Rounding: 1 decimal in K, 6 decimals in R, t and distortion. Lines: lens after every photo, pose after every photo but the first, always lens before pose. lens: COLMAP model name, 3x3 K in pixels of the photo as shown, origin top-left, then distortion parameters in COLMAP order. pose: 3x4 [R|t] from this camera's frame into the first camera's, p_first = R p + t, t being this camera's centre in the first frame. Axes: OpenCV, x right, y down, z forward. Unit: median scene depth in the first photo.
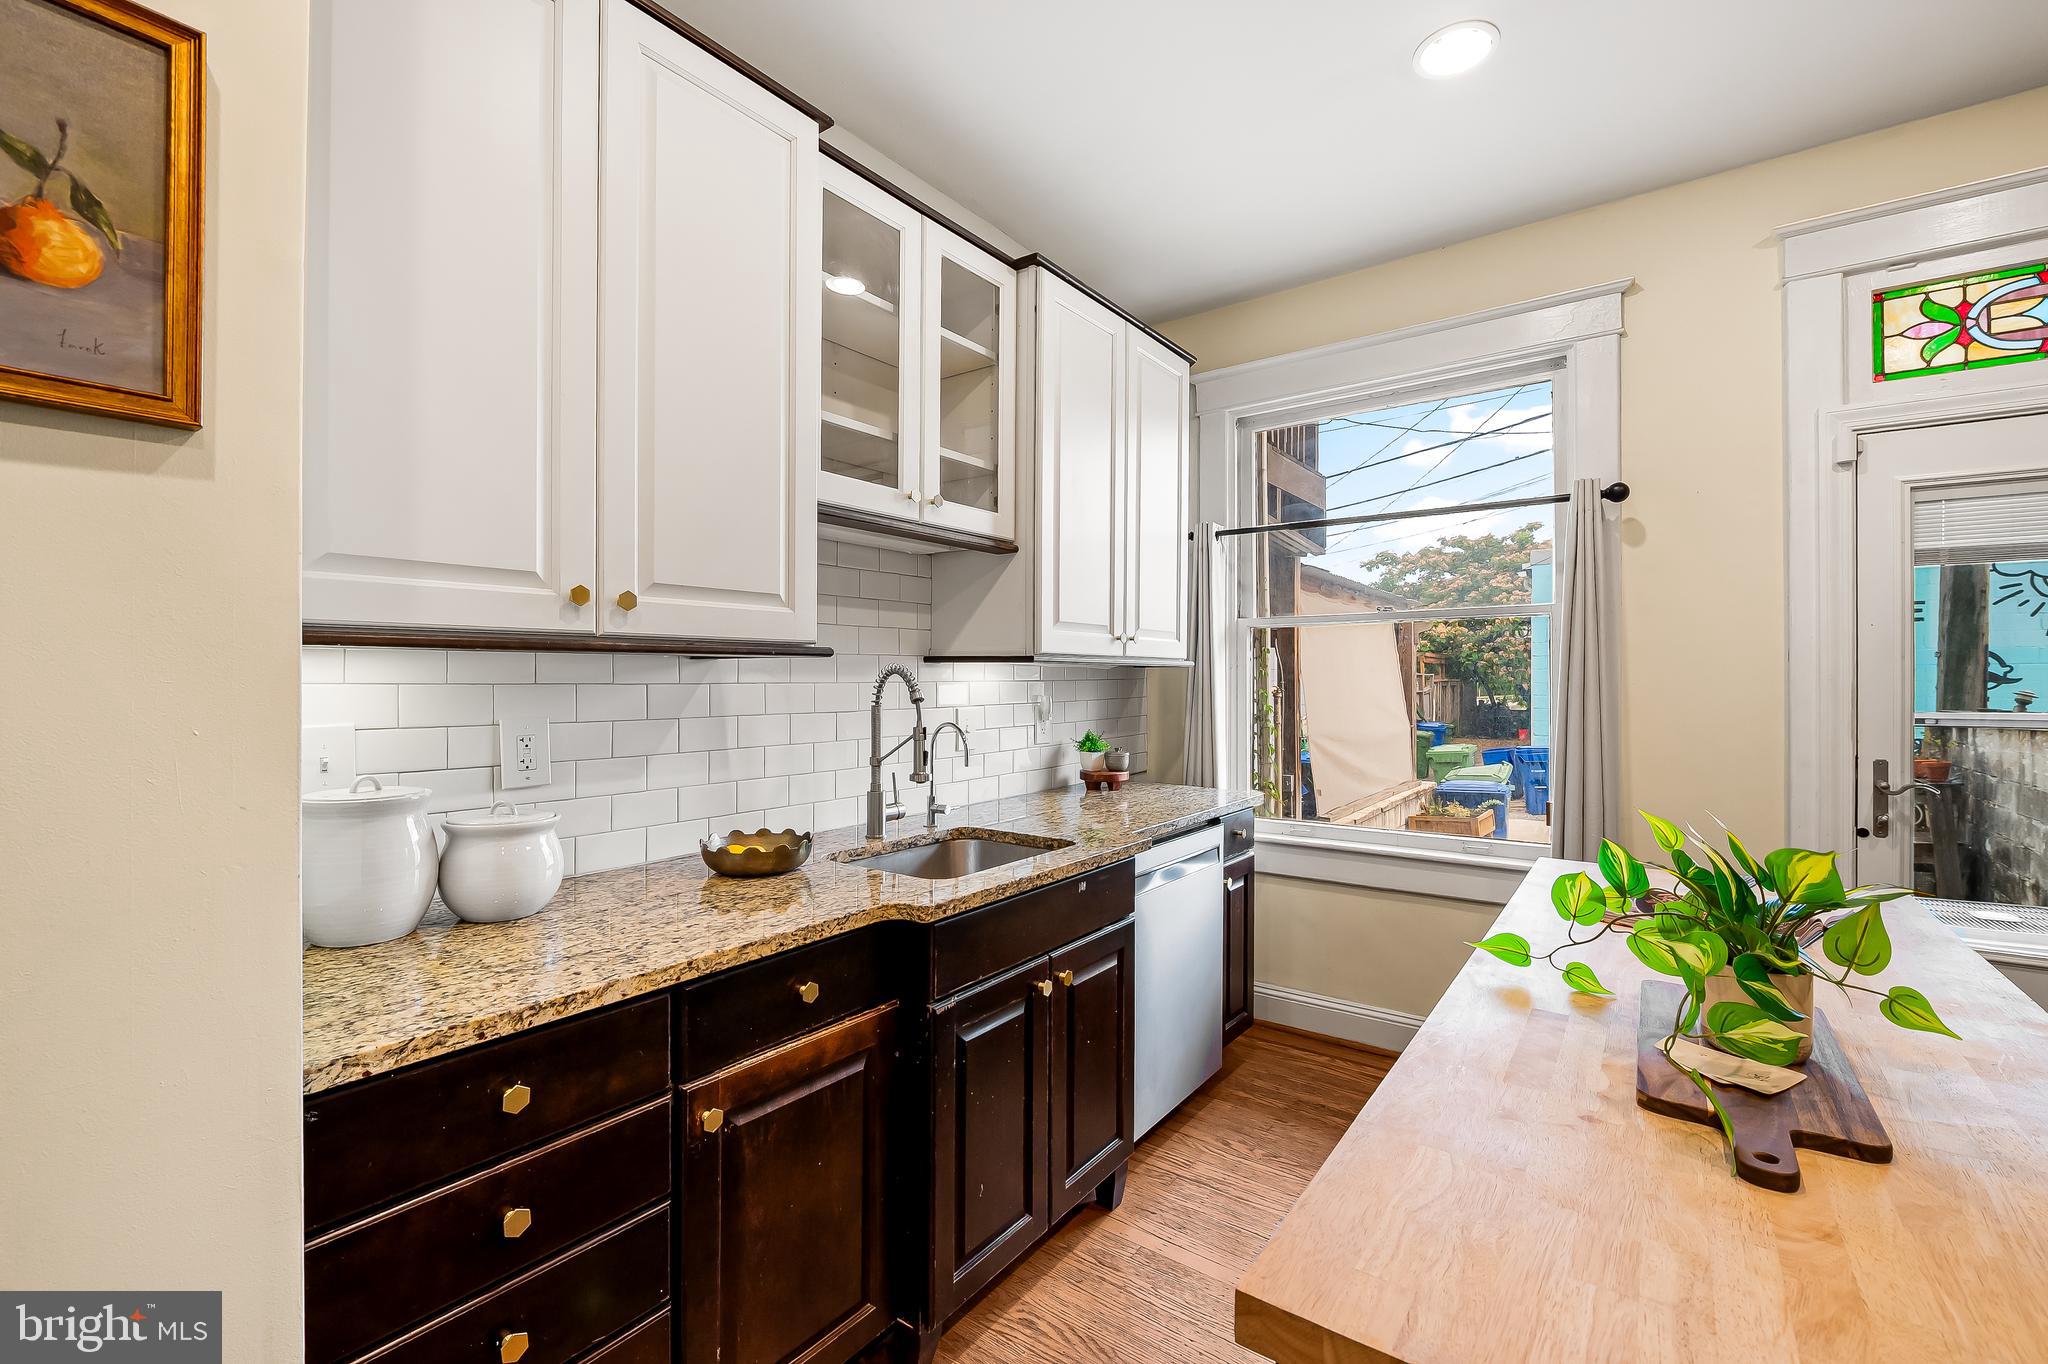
lens RADIAL K [[879.9, 0, 1028.7], [0, 879.9, 674.4], [0, 0, 1]] dist [-0.007207, -0.001069]
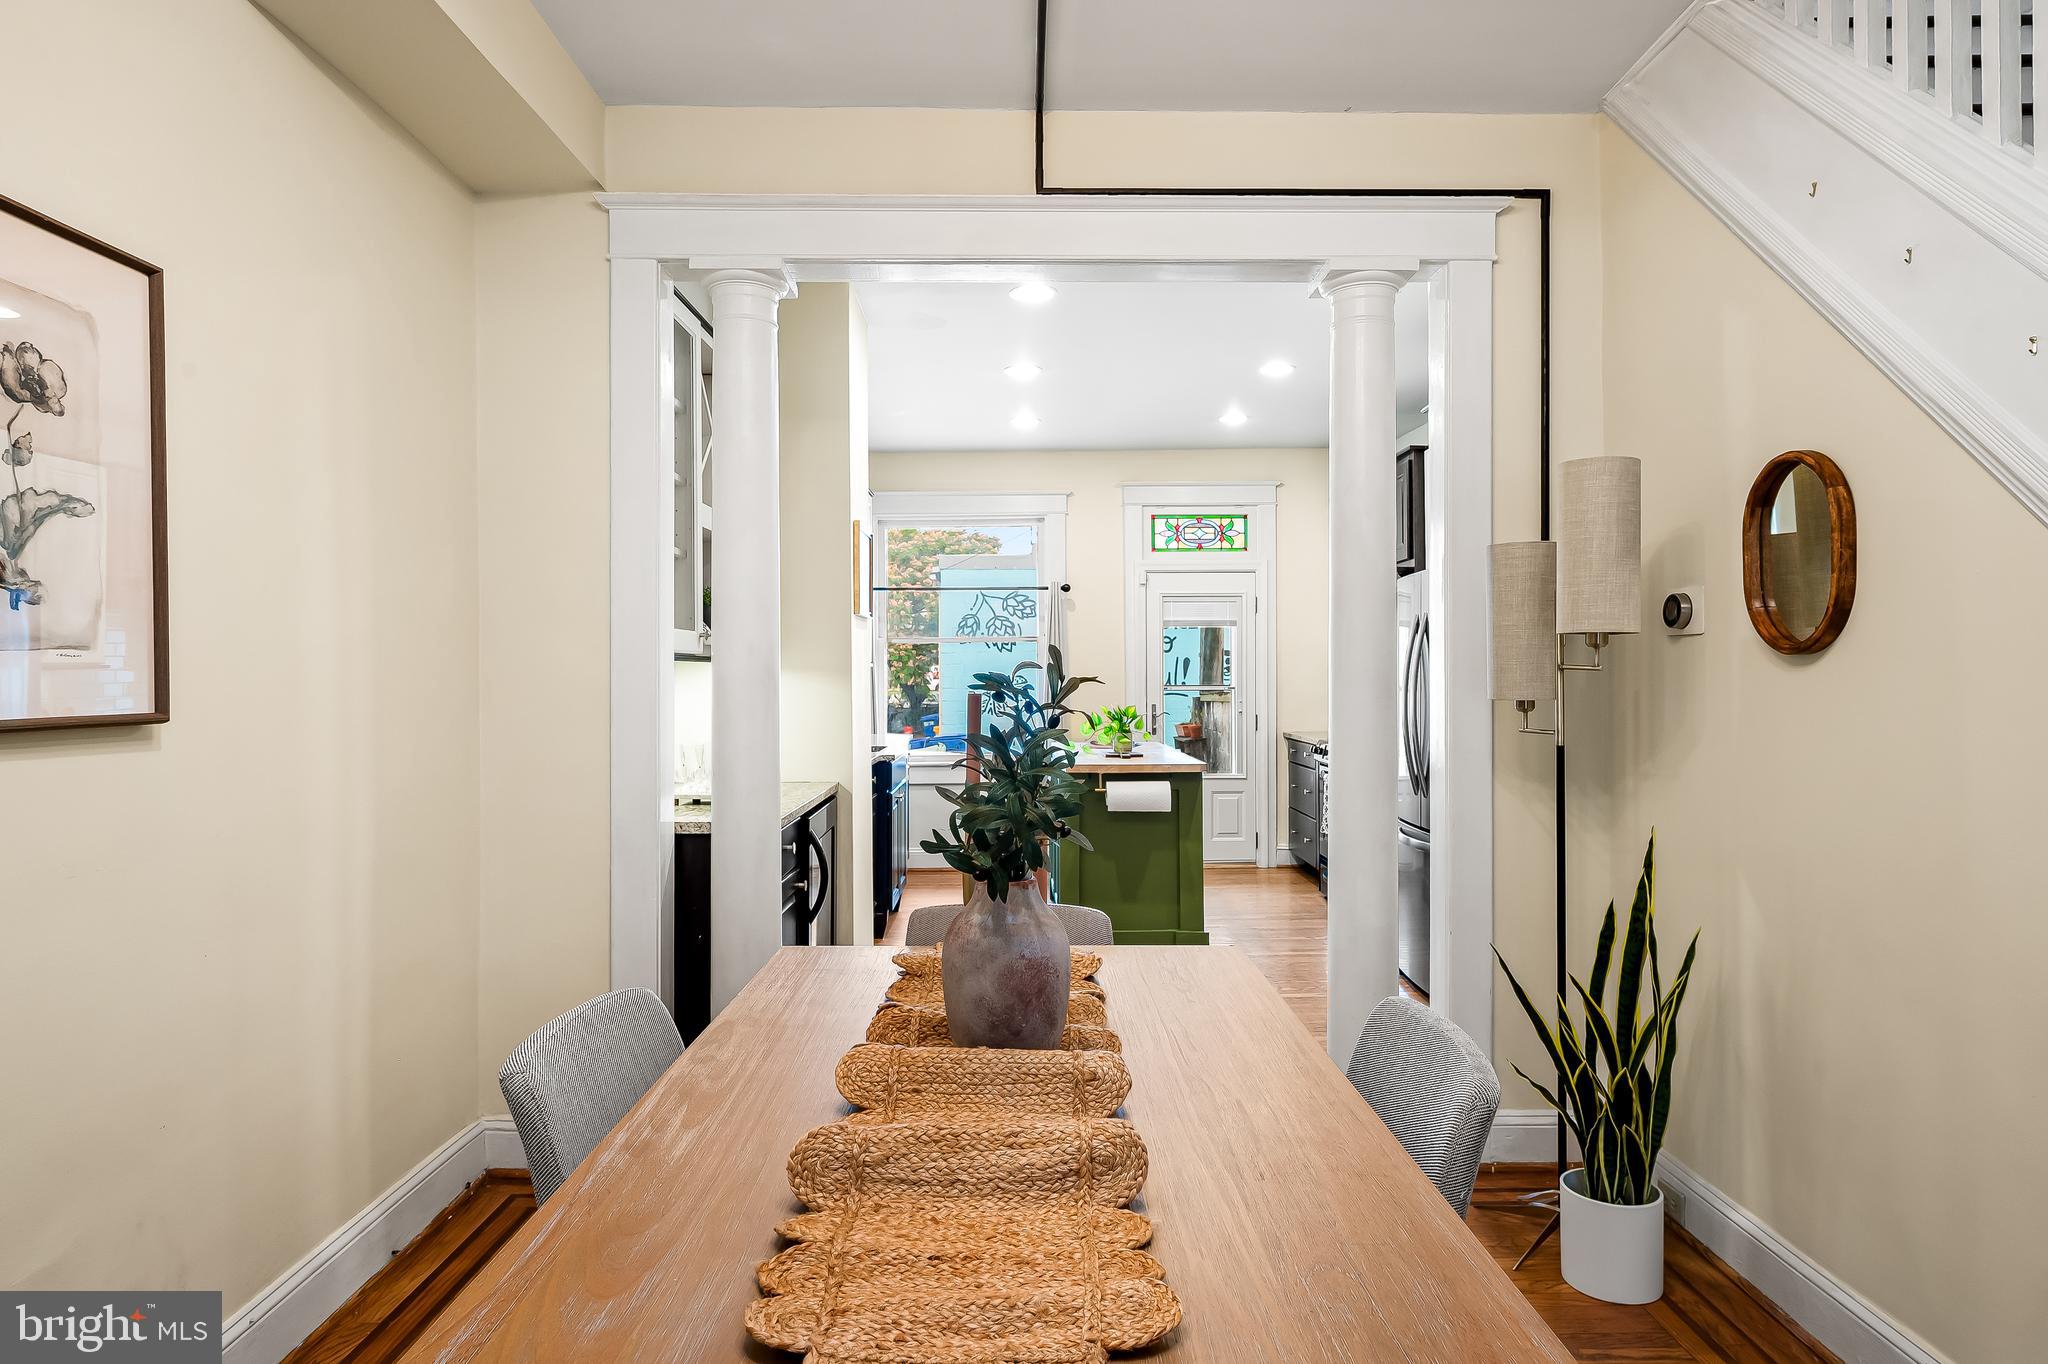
lens RADIAL K [[1232.6, 0, 1025.6], [0, 1232.6, 675.3], [0, 0, 1]] dist [-0.001023, -0.000612]
pose [[0.801366, -0.006492, 0.598139, -1.443572], [0.003835, 0.999976, 0.005715, -0.005444], [-0.598162, -0.002286, 0.801372, -1.624986]]
